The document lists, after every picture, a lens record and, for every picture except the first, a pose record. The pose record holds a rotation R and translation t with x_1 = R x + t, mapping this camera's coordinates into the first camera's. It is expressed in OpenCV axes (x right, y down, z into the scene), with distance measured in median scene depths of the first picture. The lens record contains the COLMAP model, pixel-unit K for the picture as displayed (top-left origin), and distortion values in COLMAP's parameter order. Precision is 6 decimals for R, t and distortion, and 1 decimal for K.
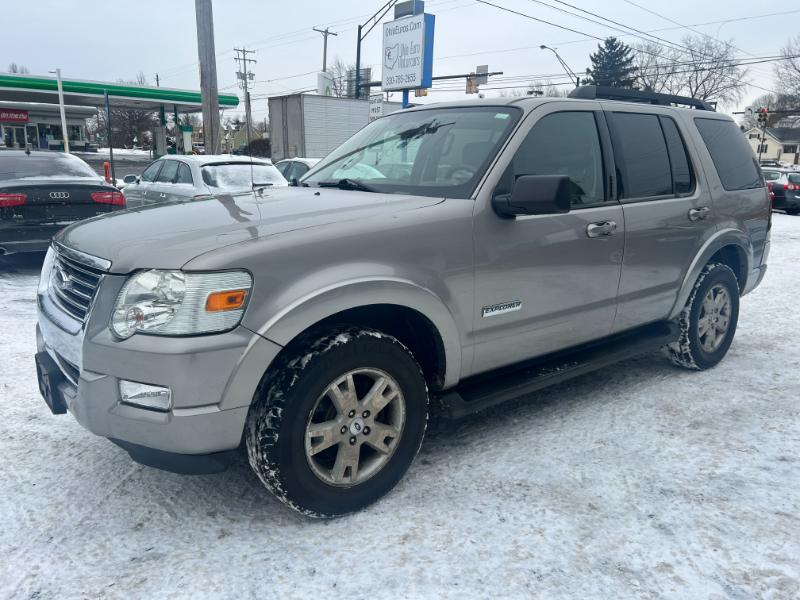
lens RADIAL K [[601.5, 0, 396.8], [0, 601.5, 297.0], [0, 0, 1]] dist [0.050945, -0.057019]
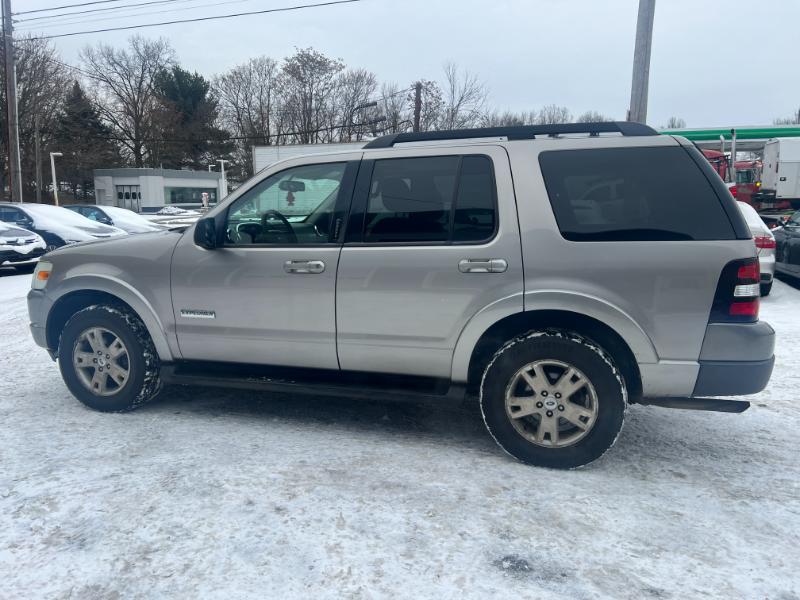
lens RADIAL K [[600.0, 0, 400.0], [0, 600.0, 300.0], [0, 0, 1]] dist [0.047291, -0.051639]
pose [[0.561821, 0.116756, -0.818978, 1.622916], [-0.168396, 0.985403, 0.024961, -0.129871], [0.809938, 0.123889, 0.573281, 0.608917]]
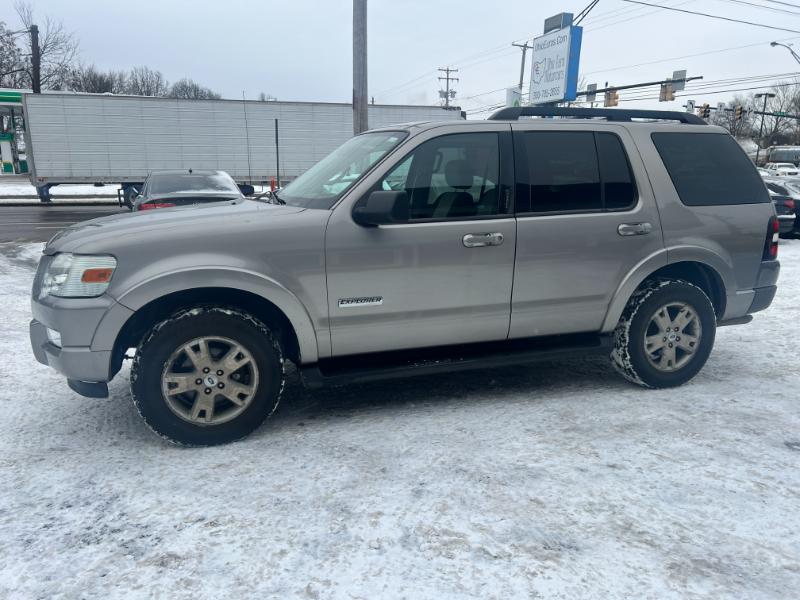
lens RADIAL K [[601.1, 0, 394.7], [0, 601.1, 302.1], [0, 0, 1]] dist [0.043948, -0.046338]
pose [[0.942916, 0.062973, -0.327022, 0.656594], [-0.067298, 0.997731, -0.001916, 0.017518], [0.326160, 0.023814, 0.945015, -0.104643]]
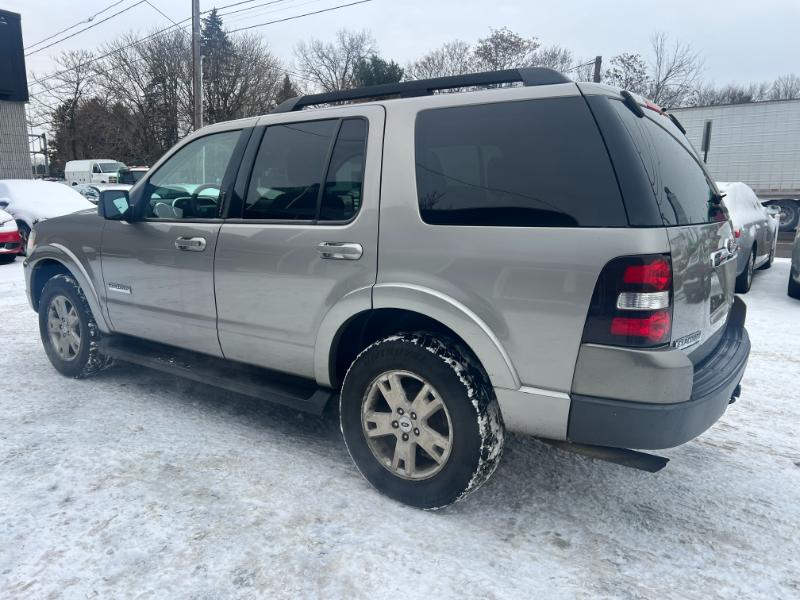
lens RADIAL K [[601.5, 0, 396.8], [0, 601.5, 297.0], [0, 0, 1]] dist [0.050945, -0.057019]
pose [[0.271671, 0.160728, -0.948874, 1.715554], [-0.211332, 0.971853, 0.104115, -0.245528], [0.938900, 0.172243, 0.297991, 1.235569]]
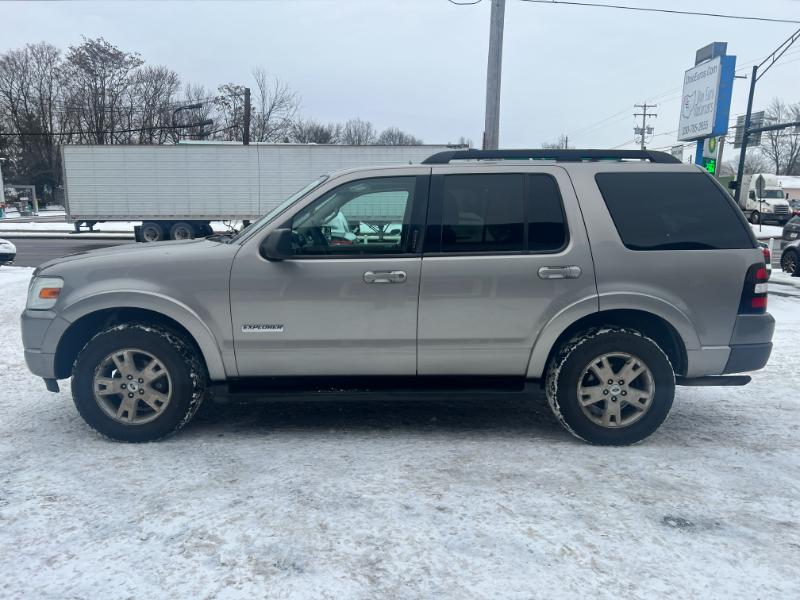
lens RADIAL K [[600.0, 0, 400.0], [0, 600.0, 300.0], [0, 0, 1]] dist [0.047291, -0.051639]
pose [[0.793819, 0.083039, -0.602458, 1.256781], [-0.131658, 0.990607, -0.036939, -0.035058], [0.593732, 0.108641, 0.797295, 0.128287]]
